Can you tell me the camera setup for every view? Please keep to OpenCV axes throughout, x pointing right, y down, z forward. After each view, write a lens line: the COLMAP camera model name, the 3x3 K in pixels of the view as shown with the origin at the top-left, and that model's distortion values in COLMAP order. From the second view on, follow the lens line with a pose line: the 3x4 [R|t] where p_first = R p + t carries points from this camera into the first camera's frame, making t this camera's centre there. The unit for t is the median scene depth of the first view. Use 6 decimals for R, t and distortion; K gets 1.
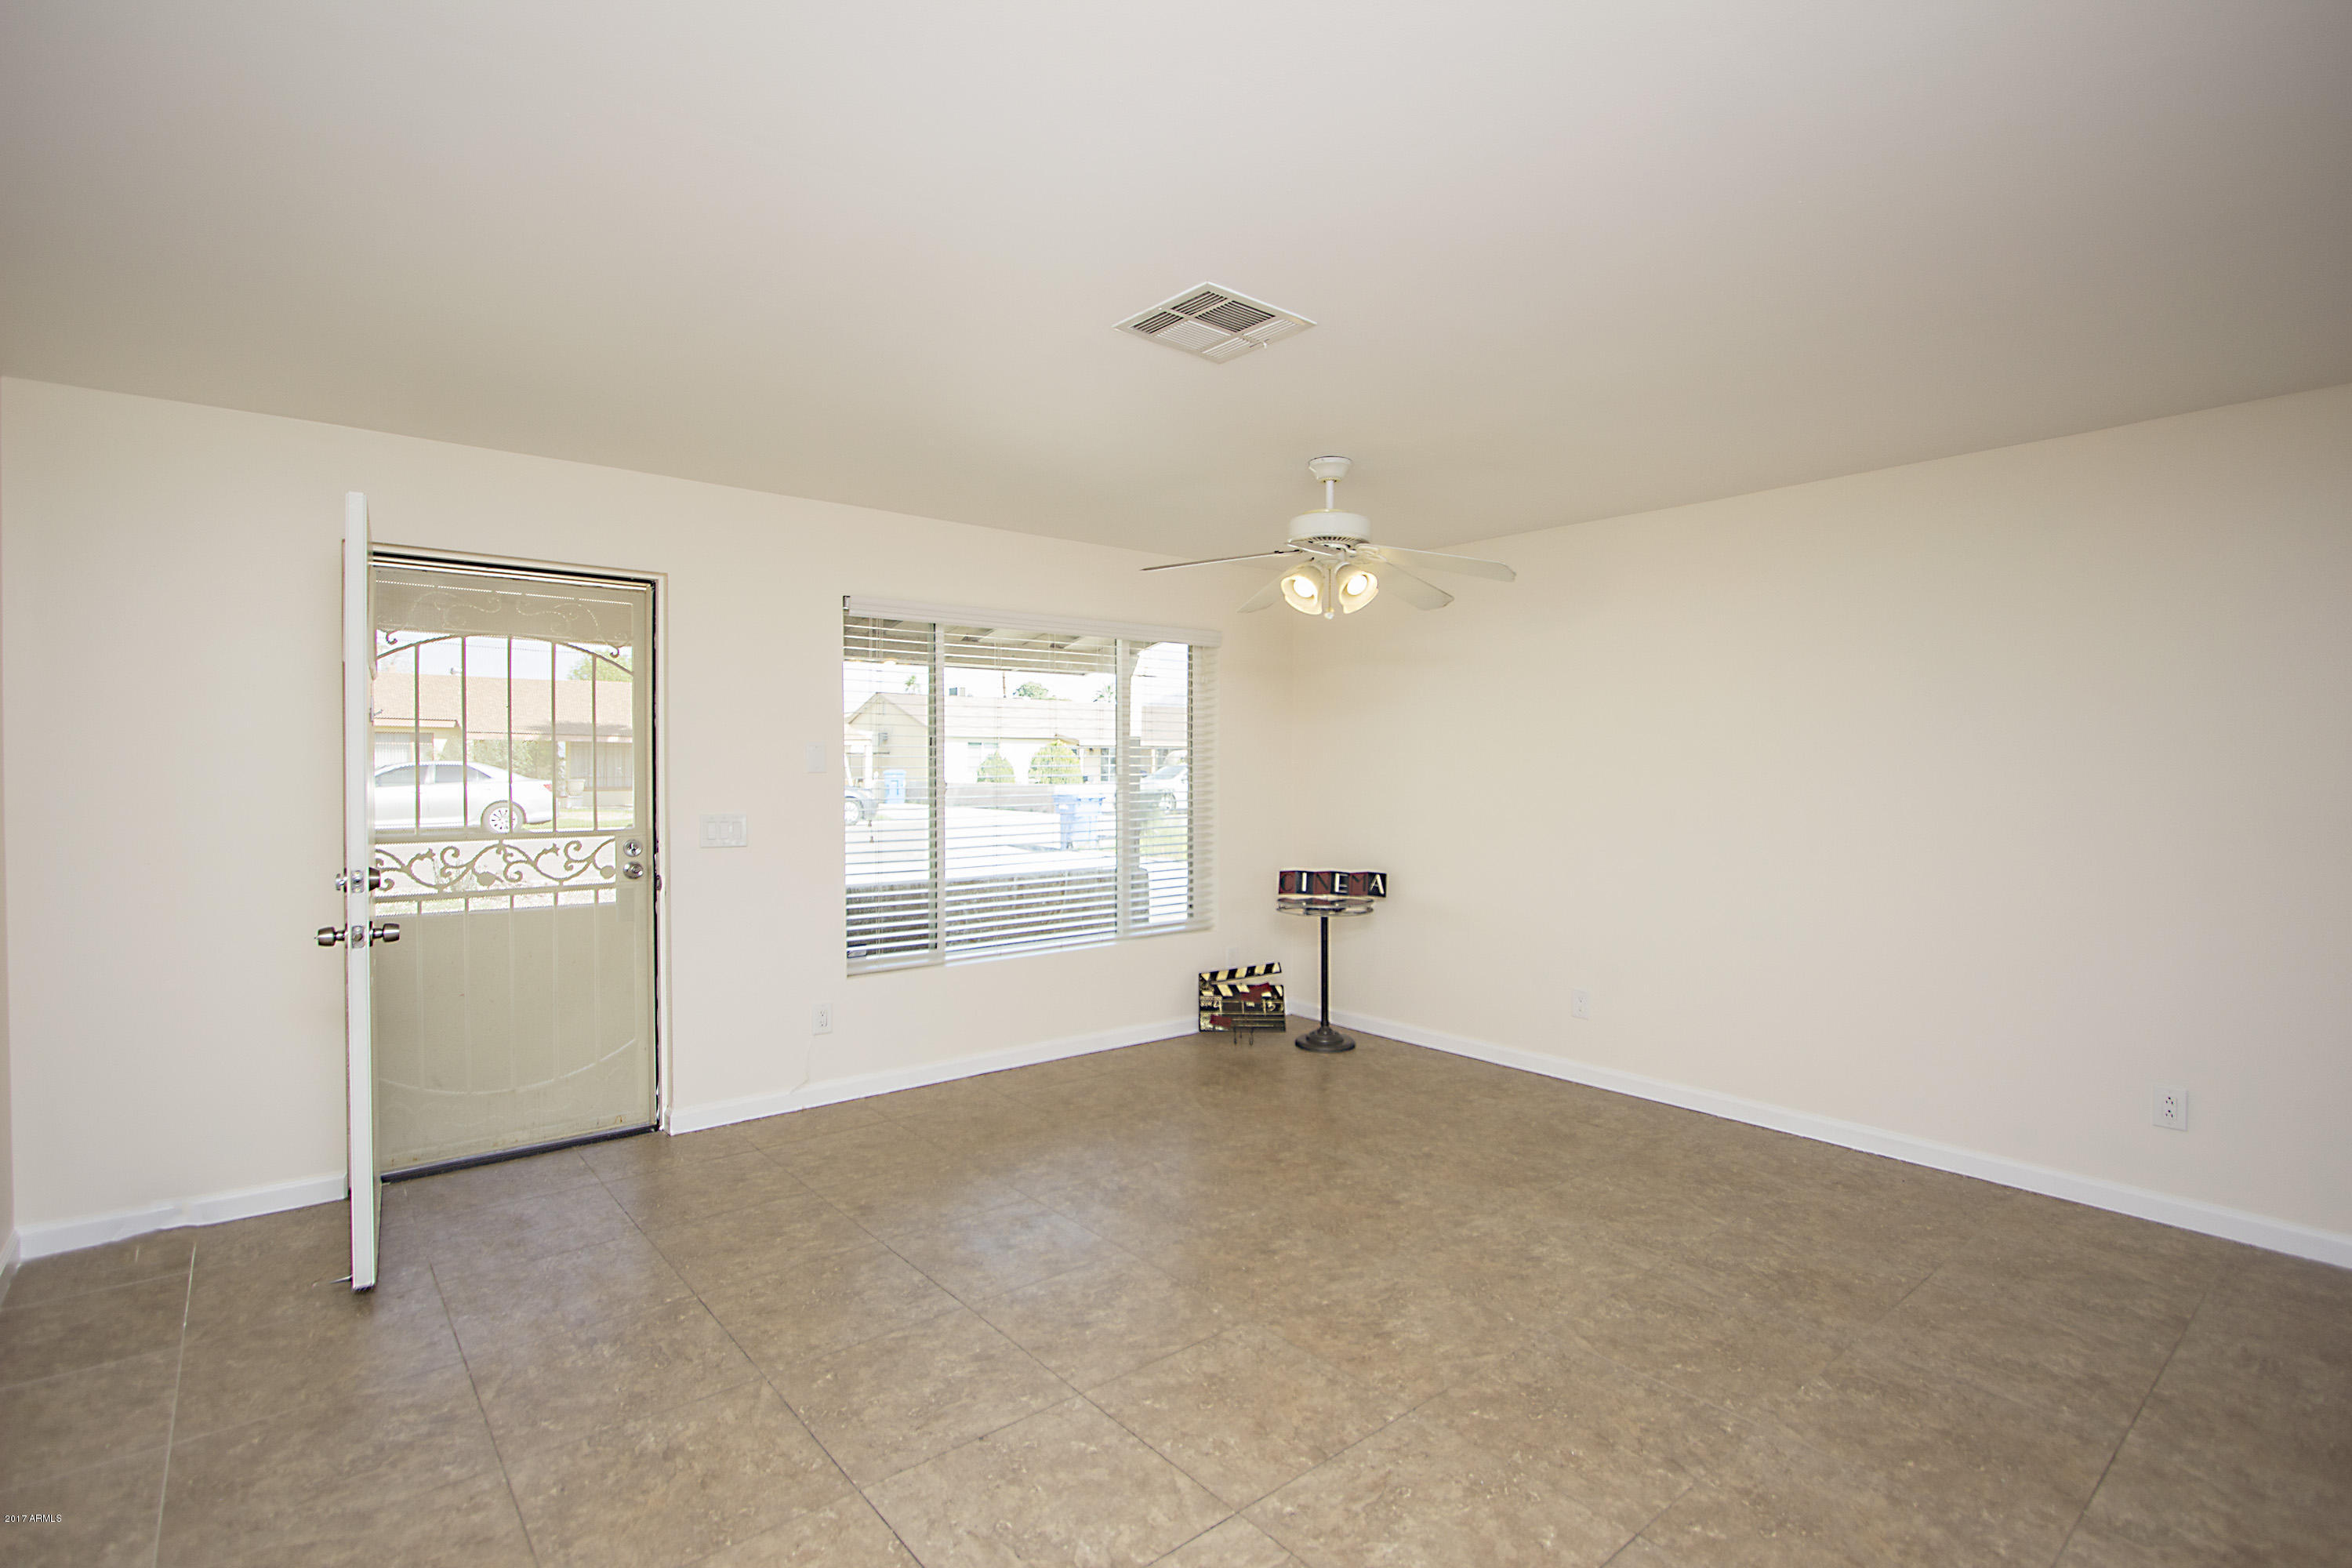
lens RADIAL K [[1112.0, 0, 1195.2], [0, 1112.0, 786.6], [0, 0, 1]] dist [-0.011916, 0.001193]
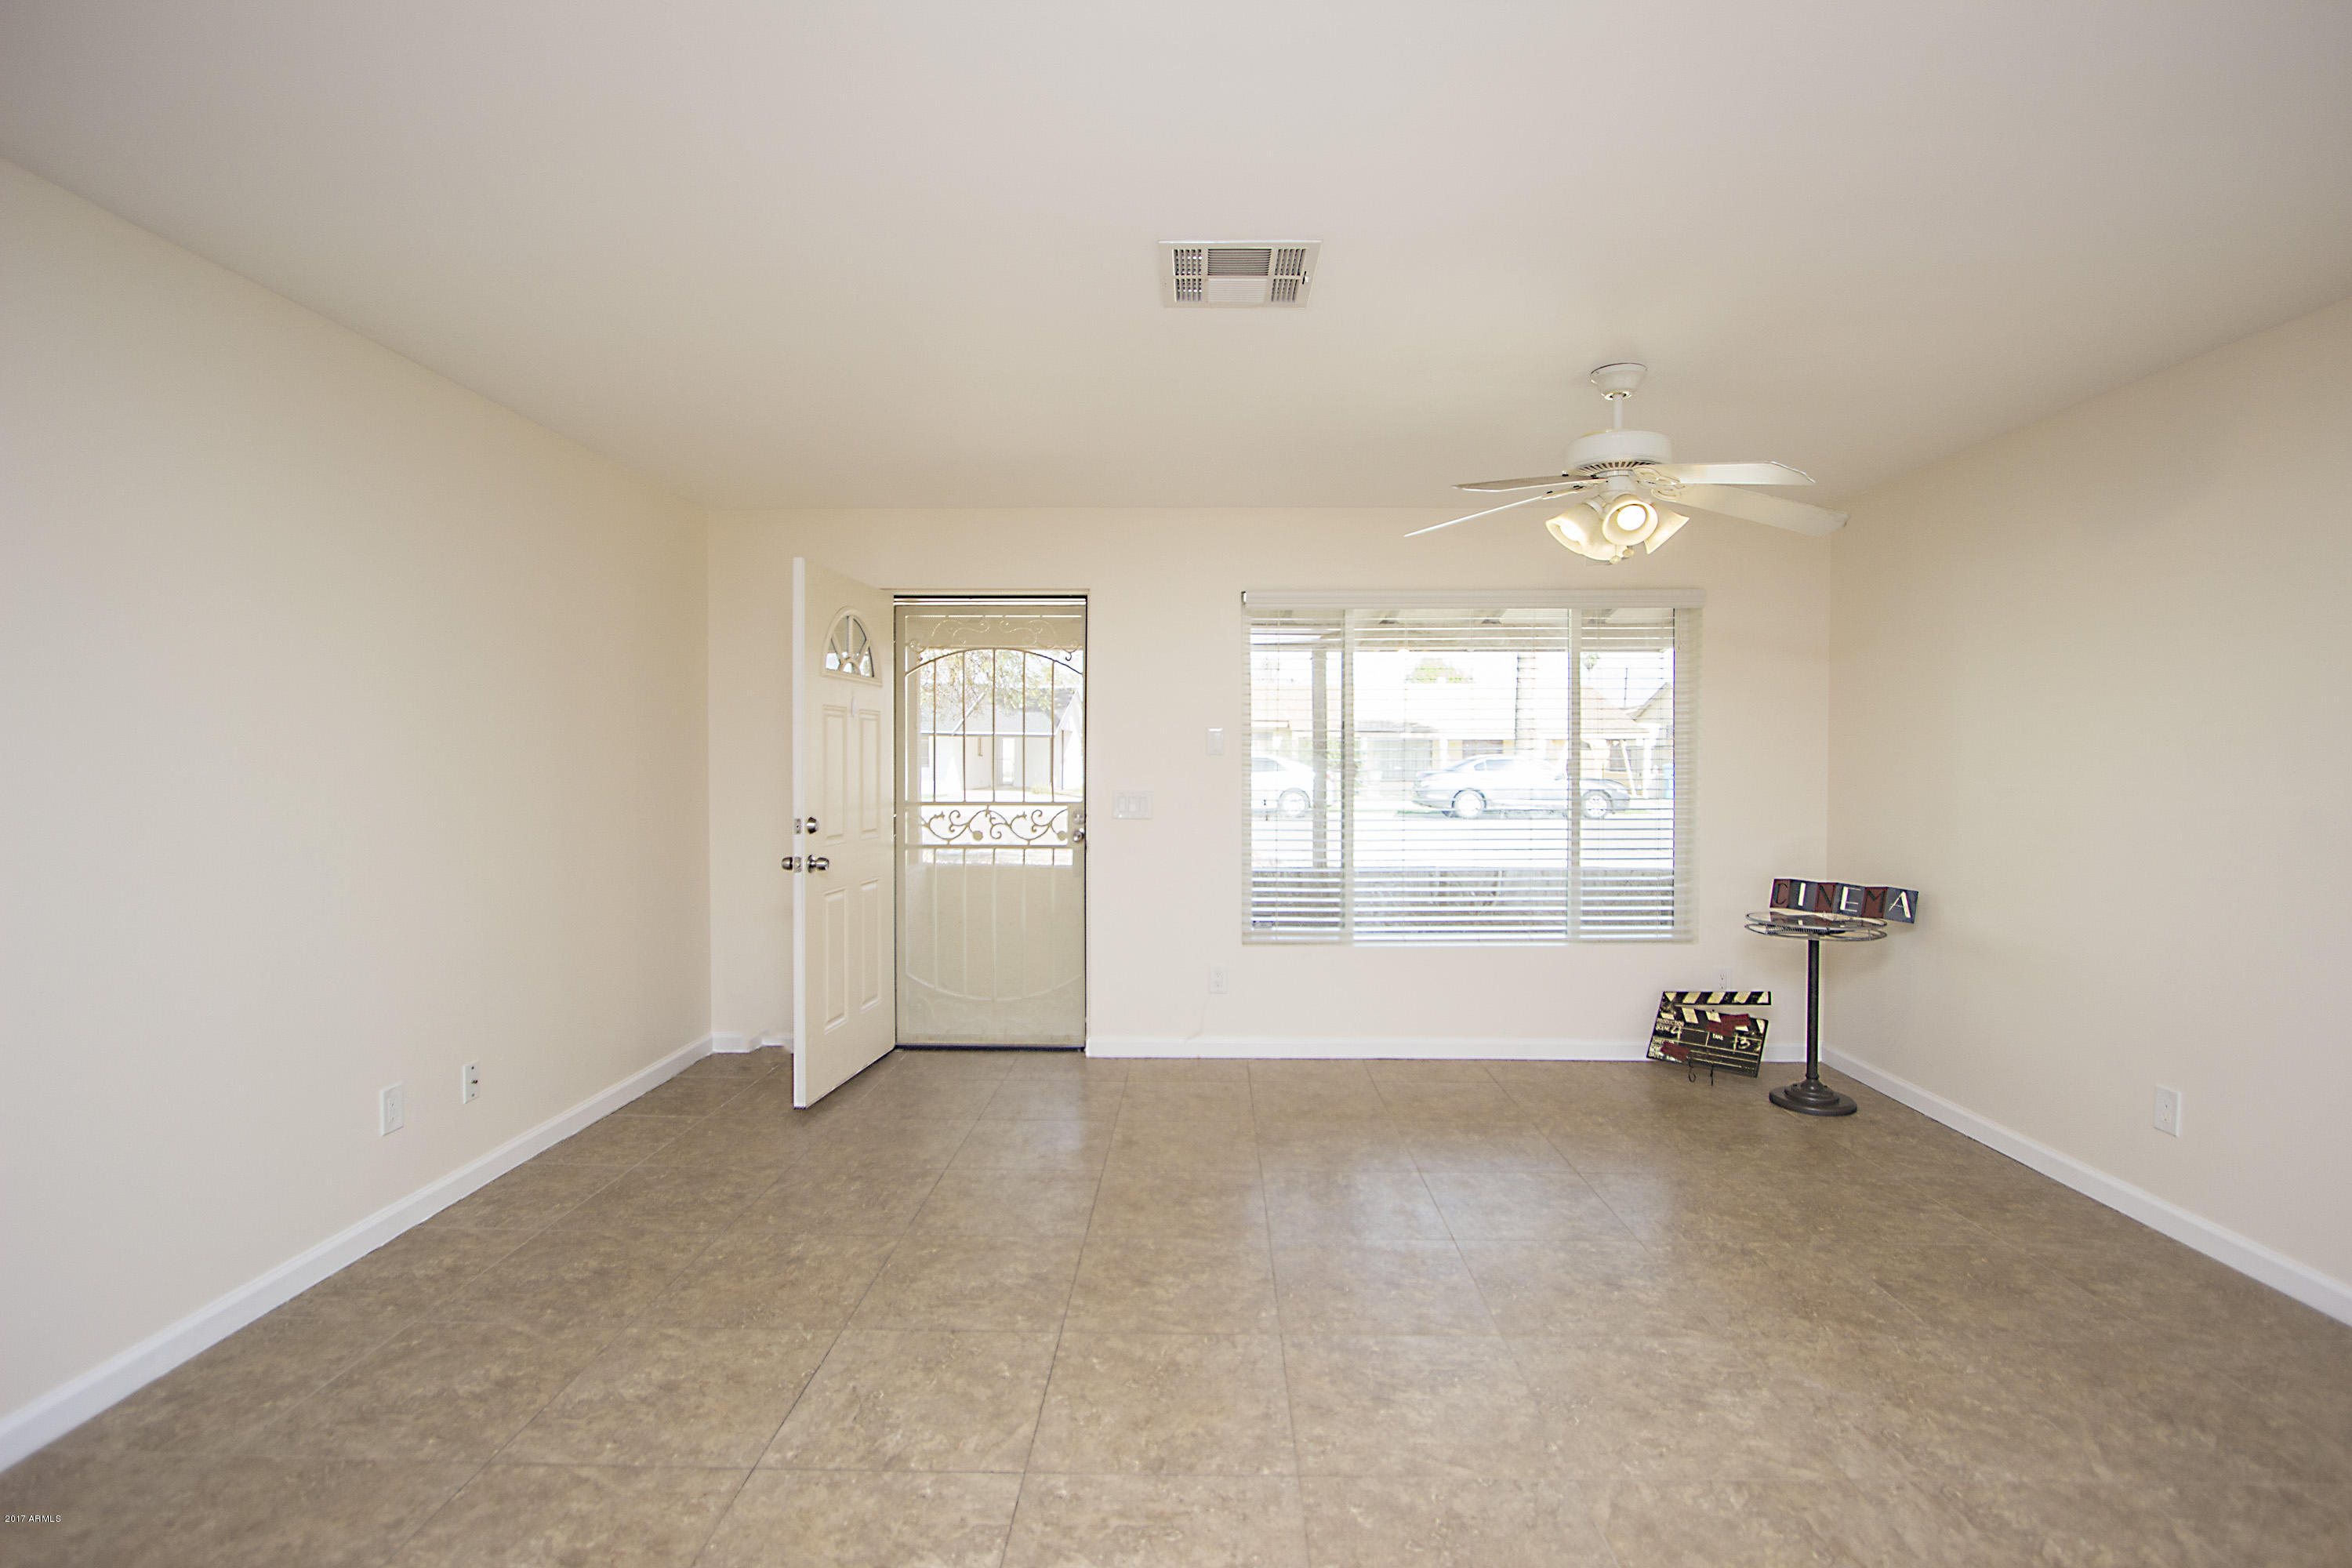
lens RADIAL K [[1110.4, 0, 1185.0], [0, 1110.4, 778.8], [0, 0, 1]] dist [-0.007569, -0.000605]
pose [[0.750201, 0.009988, -0.661135, 0.391410], [-0.011336, 0.999933, 0.002243, 0.009630], [0.661113, 0.005812, 0.750264, 0.162574]]
